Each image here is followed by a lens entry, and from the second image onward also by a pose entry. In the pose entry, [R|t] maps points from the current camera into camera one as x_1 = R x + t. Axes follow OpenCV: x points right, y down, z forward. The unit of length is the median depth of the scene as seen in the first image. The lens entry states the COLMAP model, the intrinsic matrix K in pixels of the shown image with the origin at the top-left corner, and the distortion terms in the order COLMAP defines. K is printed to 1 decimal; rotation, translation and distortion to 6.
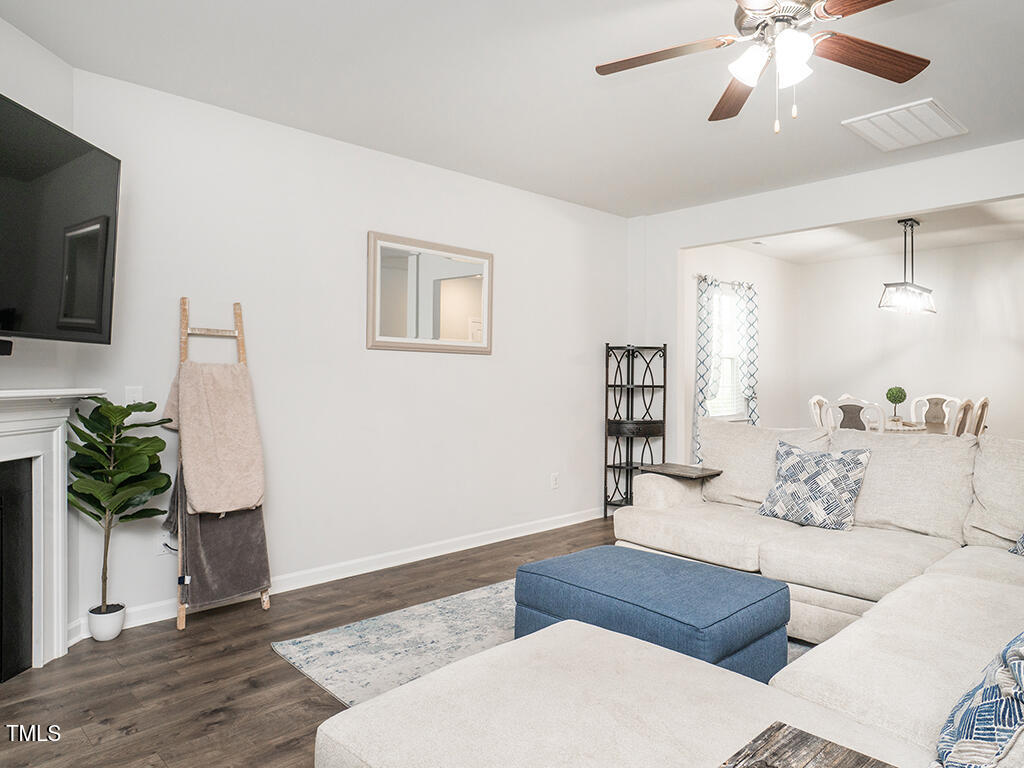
lens RADIAL K [[665.8, 0, 520.4], [0, 665.8, 386.3], [0, 0, 1]] dist [-0.024790, 0.002092]
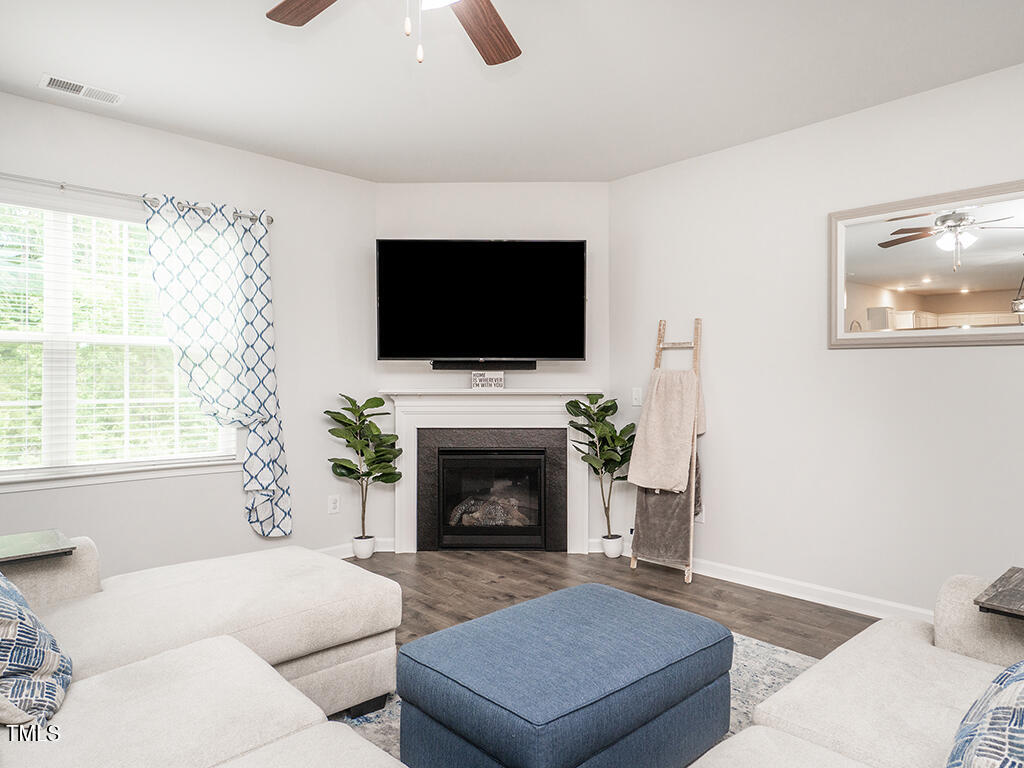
lens RADIAL K [[634.2, 0, 517.5], [0, 634.2, 379.3], [0, 0, 1]] dist [-0.002319, -0.000685]
pose [[-0.015835, 0.001687, -0.999873, 0.759724], [-0.008428, 0.999963, 0.001821, -0.018445], [0.999839, 0.008456, -0.015820, 0.753073]]
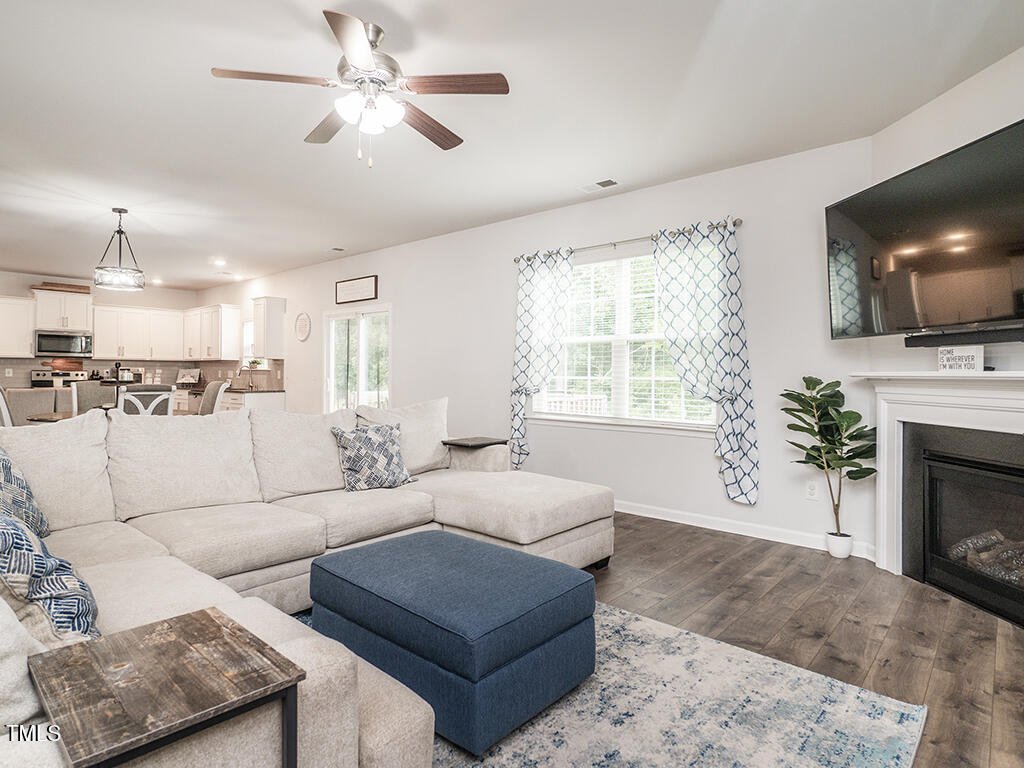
lens RADIAL K [[558.7, 0, 514.7], [0, 558.7, 374.6], [0, 0, 1]] dist [-0.007205, 0.000739]
pose [[-0.996359, 0.000187, -0.085257, 0.134736], [-0.000947, 0.999912, 0.013252, -0.001118], [0.085252, 0.013285, -0.996271, 1.432753]]
